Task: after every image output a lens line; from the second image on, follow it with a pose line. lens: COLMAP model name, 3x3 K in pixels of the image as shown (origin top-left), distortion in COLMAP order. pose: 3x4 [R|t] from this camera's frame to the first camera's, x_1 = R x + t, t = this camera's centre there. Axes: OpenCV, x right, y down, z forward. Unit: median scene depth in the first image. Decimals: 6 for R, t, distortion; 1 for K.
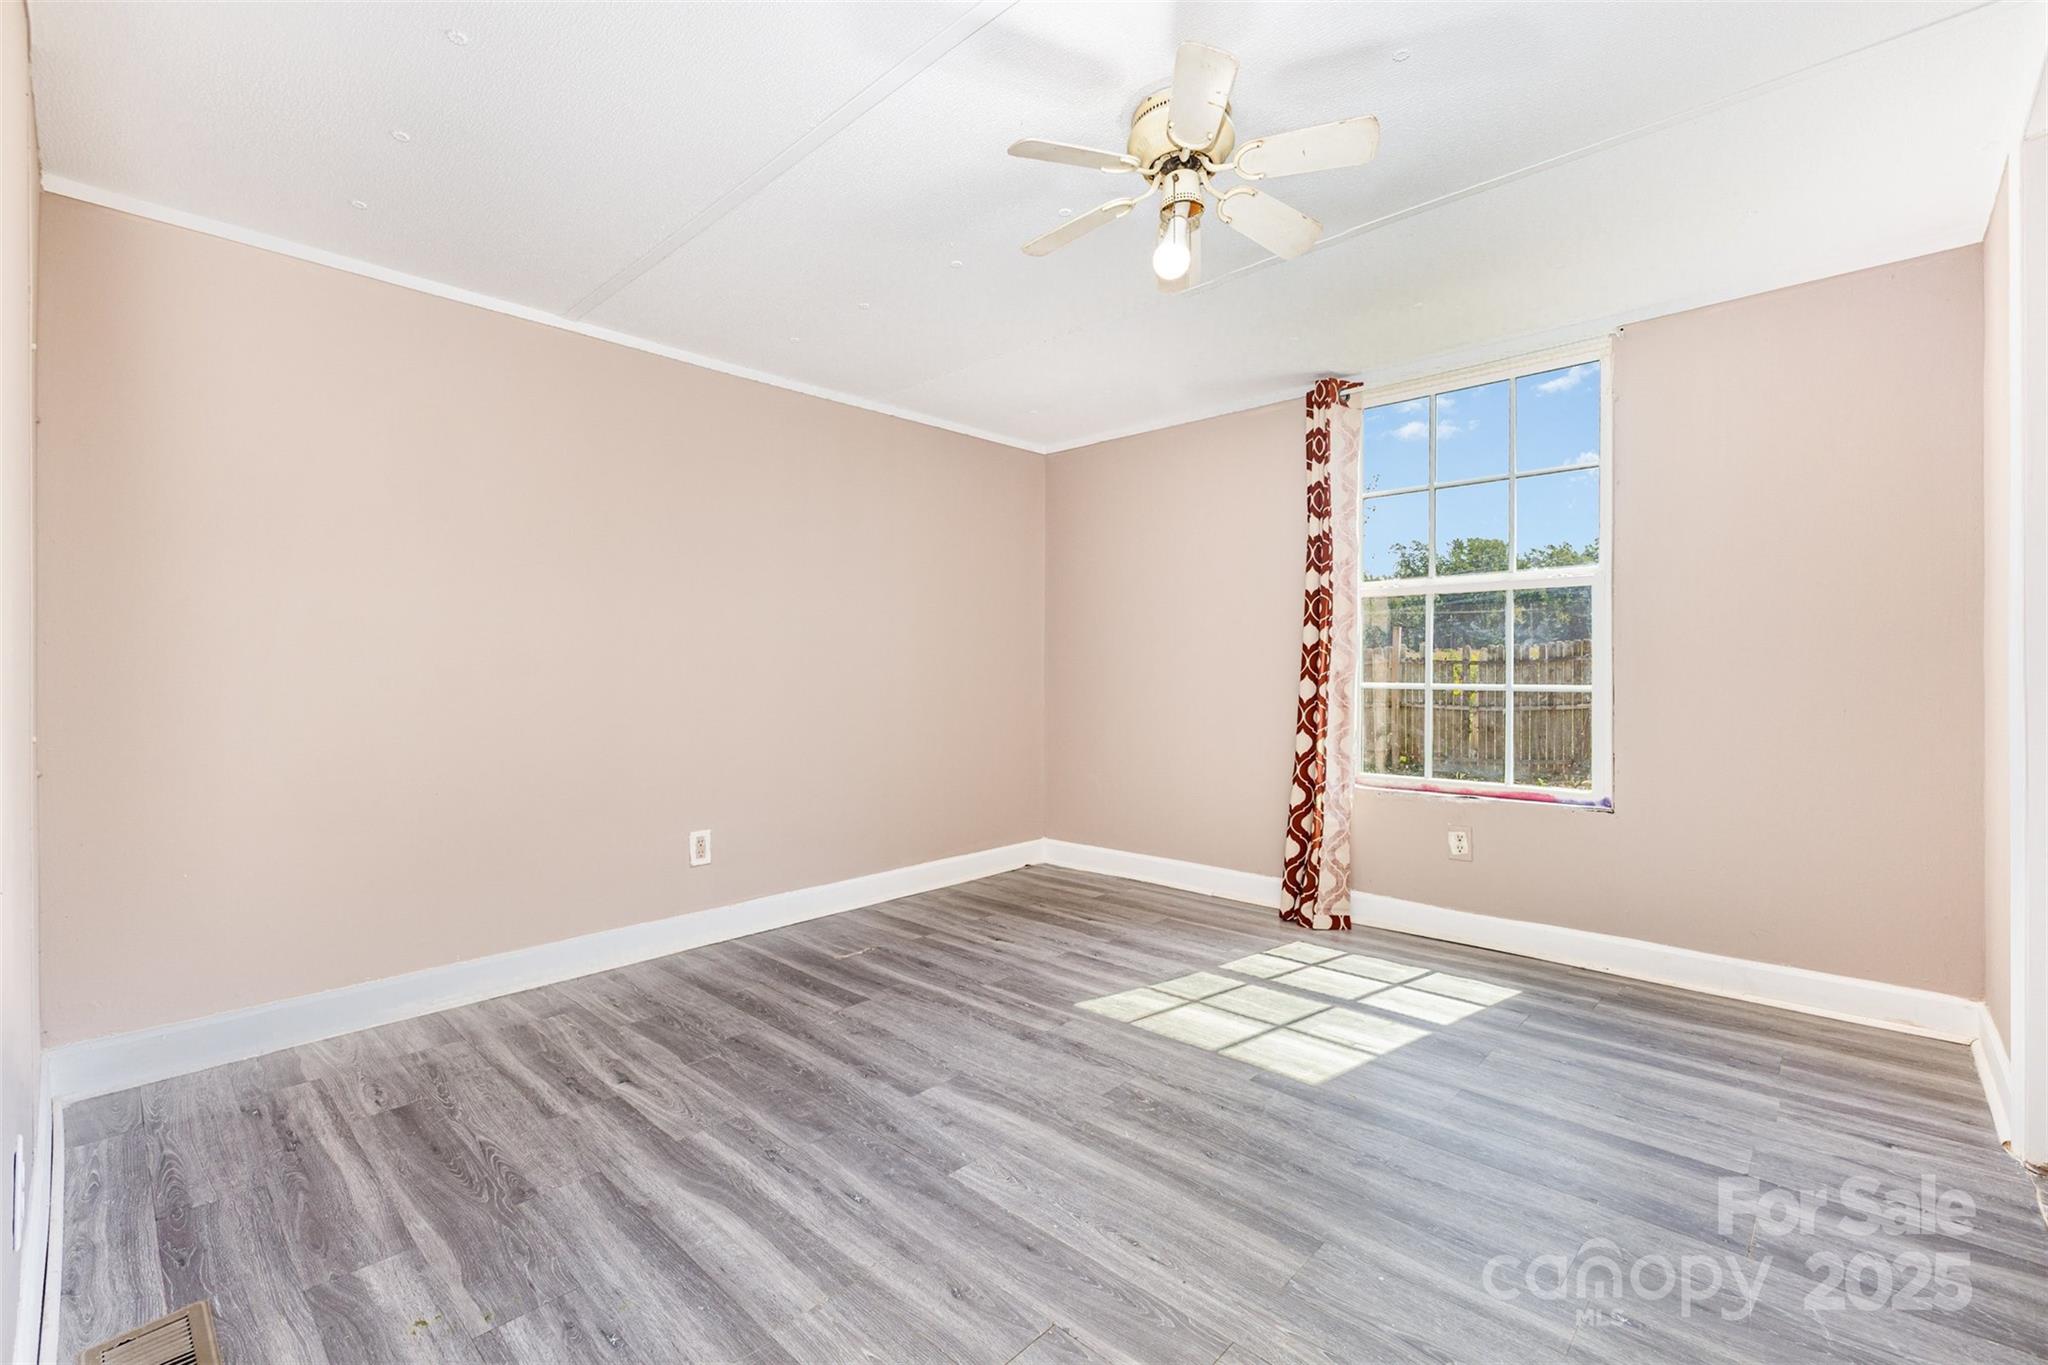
lens RADIAL K [[893.3, 0, 1017.8], [0, 893.3, 675.9], [0, 0, 1]] dist [-0.002294, -0.000274]
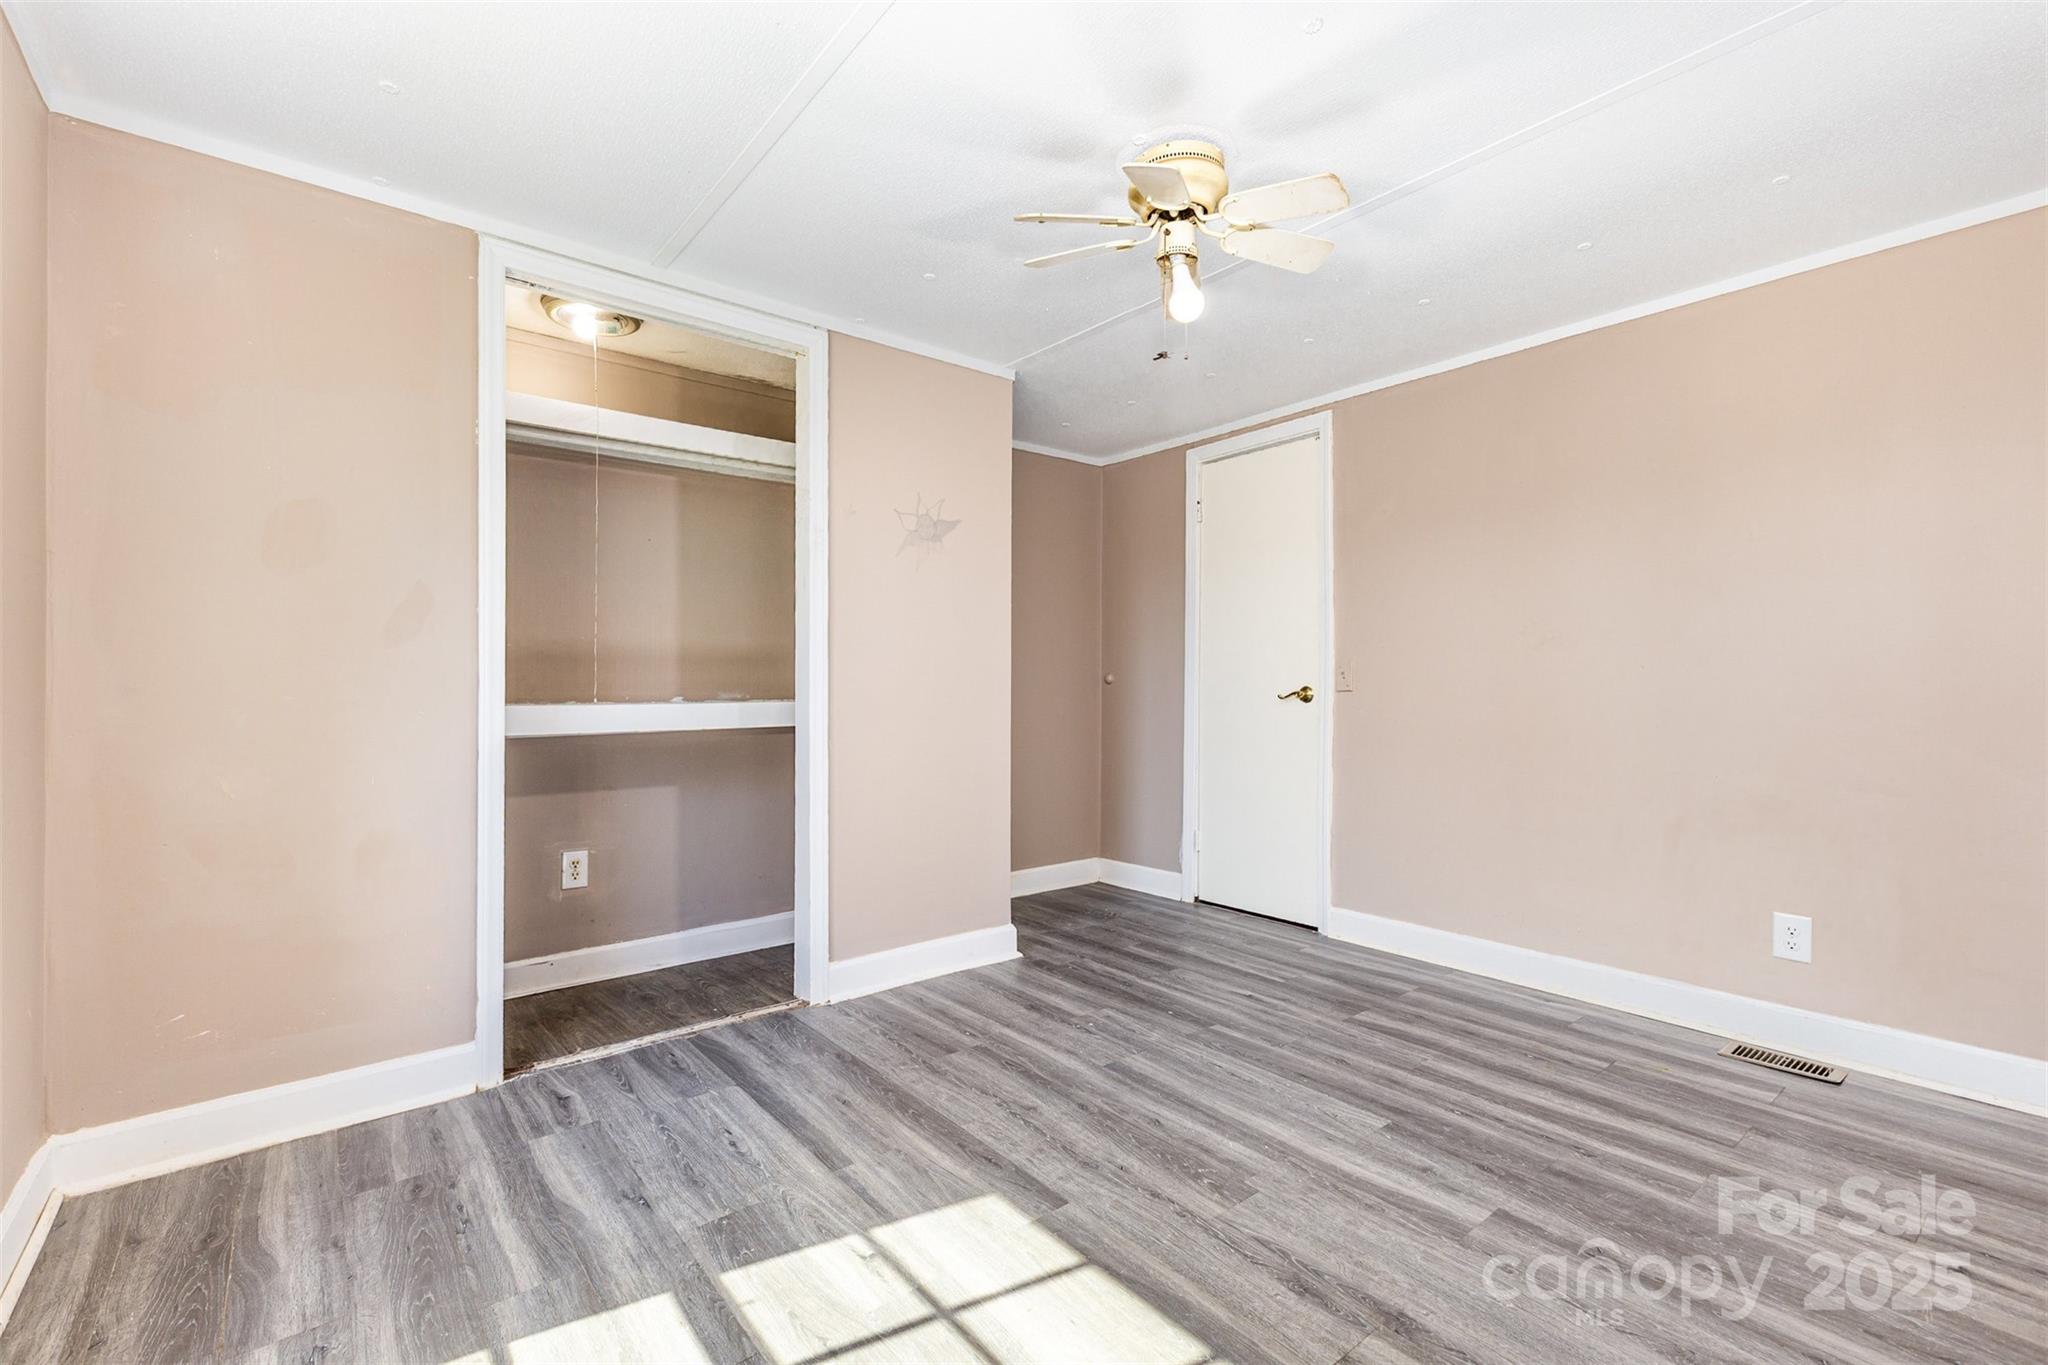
lens RADIAL K [[893.3, 0, 1028.4], [0, 893.3, 677.6], [0, 0, 1]] dist [-0.002294, -0.000274]
pose [[-0.991042, 0.009086, 0.133238, 0.202500], [0.008641, 0.999955, -0.003921, -0.012352], [-0.133268, -0.002735, -0.991076, 1.954959]]
